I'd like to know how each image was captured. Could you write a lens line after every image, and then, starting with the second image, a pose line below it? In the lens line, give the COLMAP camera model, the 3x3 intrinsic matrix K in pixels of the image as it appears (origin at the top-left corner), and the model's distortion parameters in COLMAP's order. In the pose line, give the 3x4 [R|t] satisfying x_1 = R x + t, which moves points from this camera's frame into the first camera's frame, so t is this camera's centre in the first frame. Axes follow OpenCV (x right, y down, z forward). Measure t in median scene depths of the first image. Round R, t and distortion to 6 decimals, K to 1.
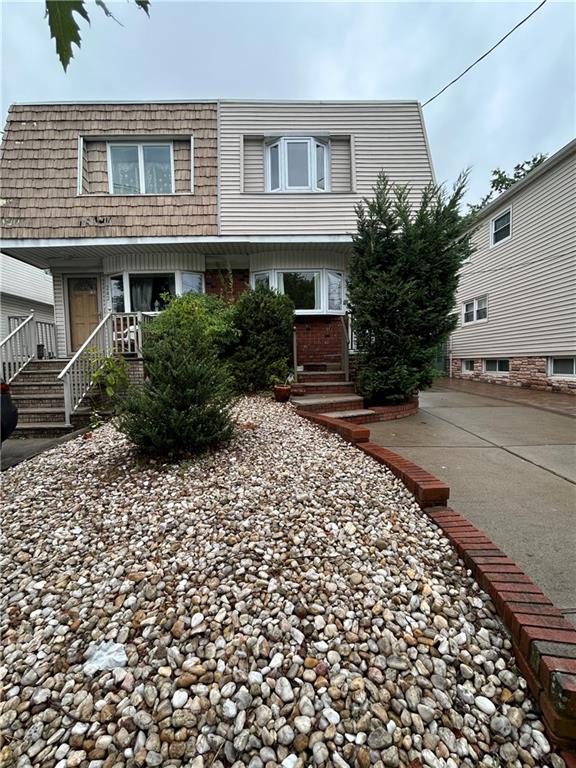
lens RADIAL K [[333.8, 0, 288.0], [0, 333.8, 384.0], [0, 0, 1]] dist [-0.000712, 0.001394]
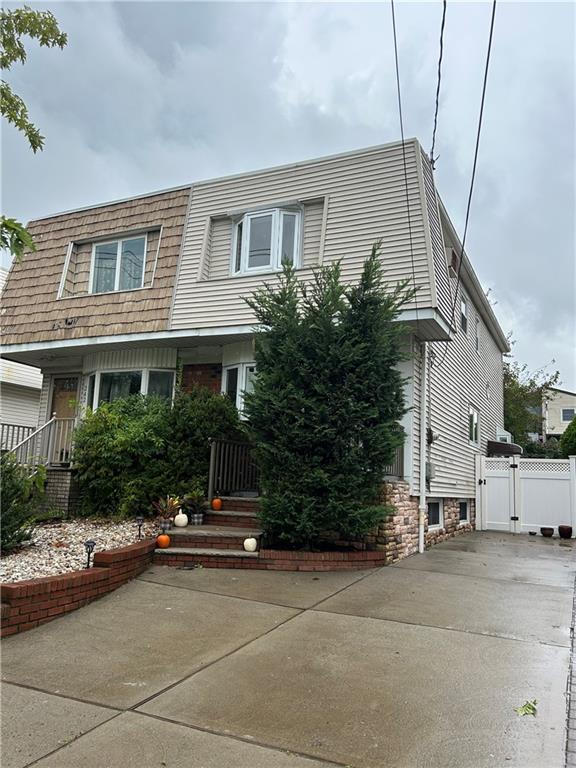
lens RADIAL K [[602.1, 0, 288.2], [0, 602.1, 394.3], [0, 0, 1]] dist [0.072334, -0.103422]
pose [[0.887776, -0.009075, -0.460187, 0.780356], [-0.091176, 0.976526, -0.195150, -0.007575], [0.451155, 0.215207, 0.866109, -0.174720]]
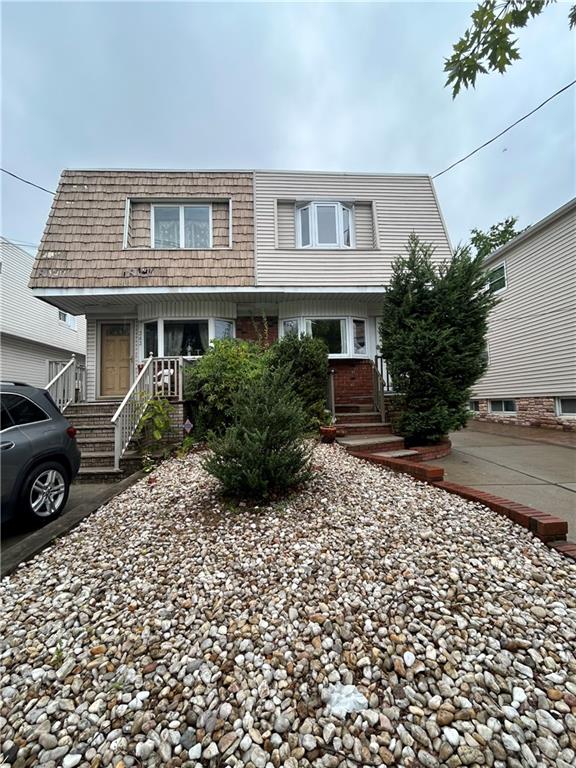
lens RADIAL K [[333.1, 0, 288.0], [0, 333.1, 384.0], [0, 0, 1]] dist [-0.002686, 0.001253]
pose [[0.999127, -0.005497, 0.041406, -0.149065], [0.010672, 0.991998, -0.125804, 0.001123], [-0.040383, 0.126136, 0.991191, -0.019407]]
